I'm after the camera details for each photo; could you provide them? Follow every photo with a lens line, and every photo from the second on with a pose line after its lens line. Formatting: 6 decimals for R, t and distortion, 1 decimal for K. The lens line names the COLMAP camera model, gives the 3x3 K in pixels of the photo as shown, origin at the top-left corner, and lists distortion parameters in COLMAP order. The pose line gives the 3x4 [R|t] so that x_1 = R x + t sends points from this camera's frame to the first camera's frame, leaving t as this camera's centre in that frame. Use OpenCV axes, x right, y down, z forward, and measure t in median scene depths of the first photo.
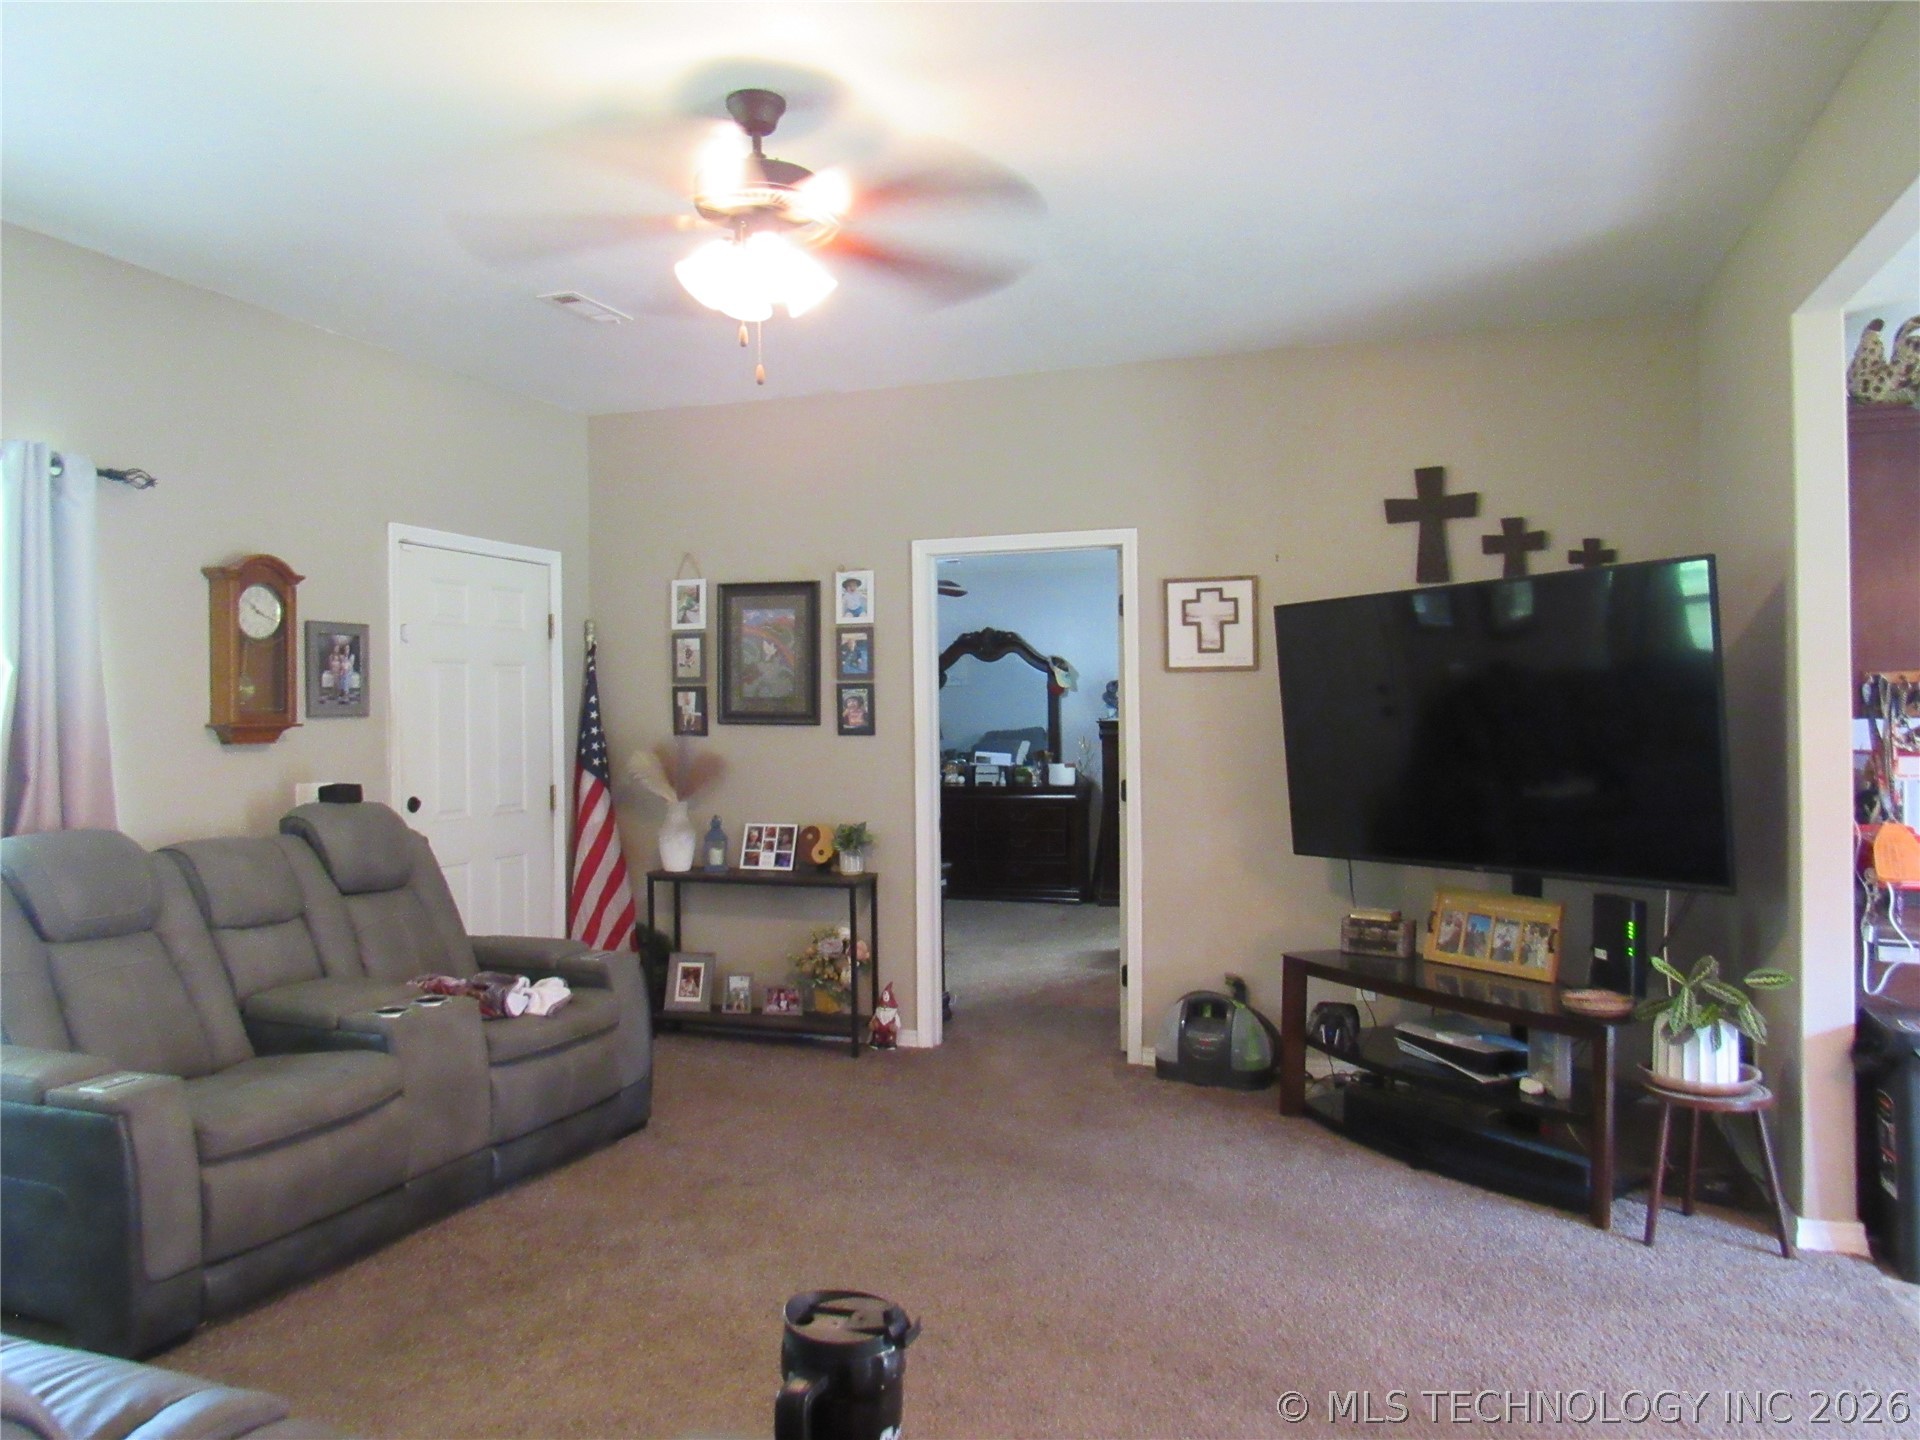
lens RADIAL K [[1364.3, 0, 960.0], [0, 1364.3, 720.0], [0, 0, 1]] dist [-0.028646, -0.003212]
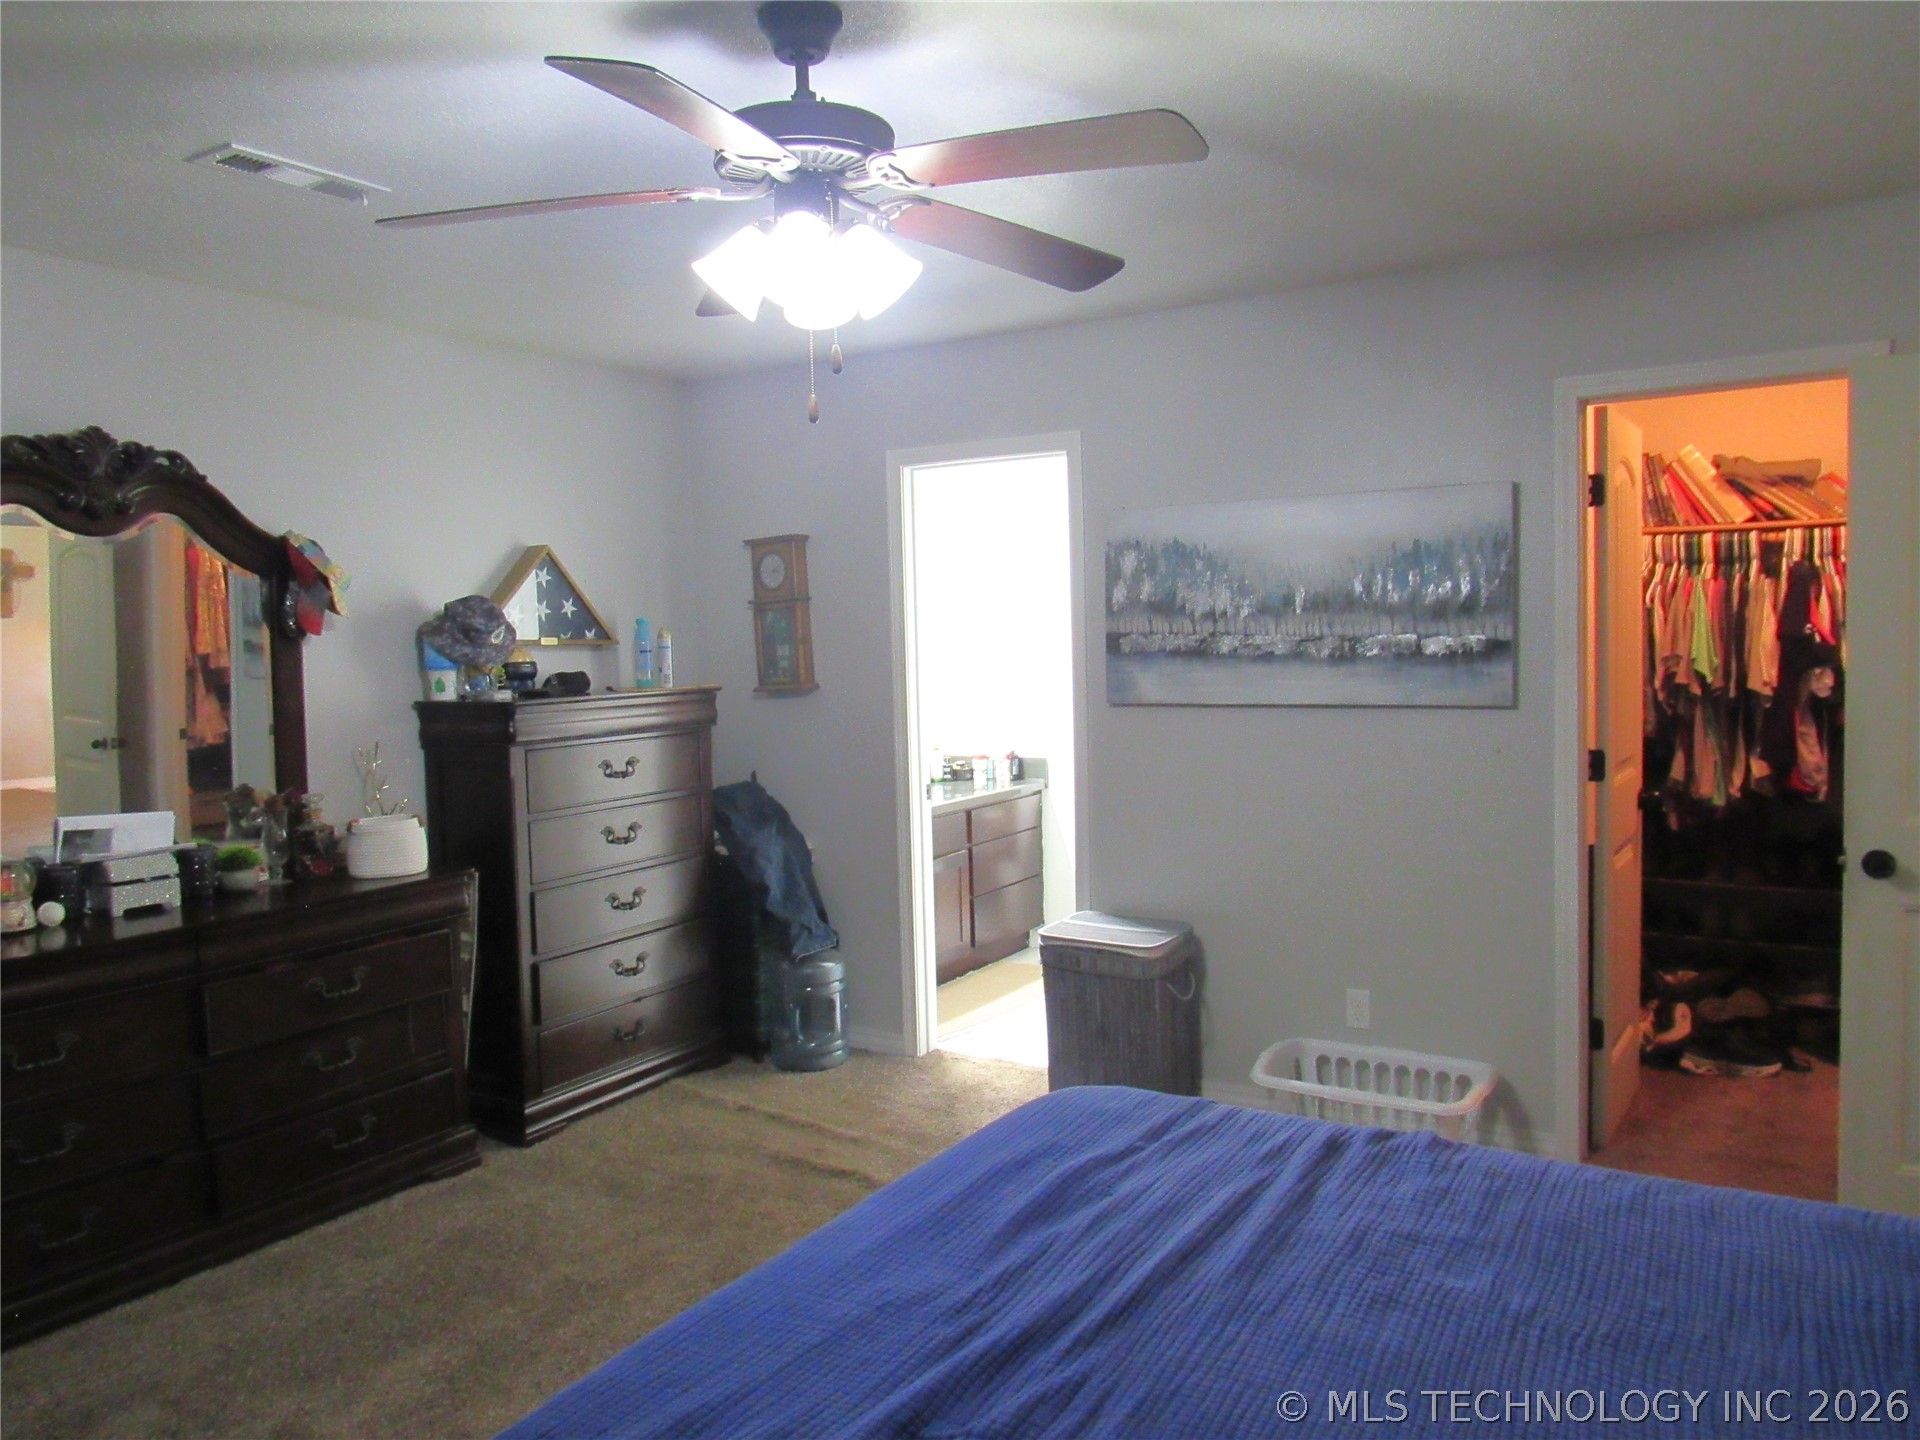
lens RADIAL K [[1376.4, 0, 937.1], [0, 1376.4, 715.1], [0, 0, 1]] dist [-0.032831, 0.023947]
pose [[0.201171, -0.055662, 0.977973, -0.438594], [0.030827, 0.998249, 0.050475, -0.018547], [-0.979071, 0.019993, 0.202535, 1.308397]]
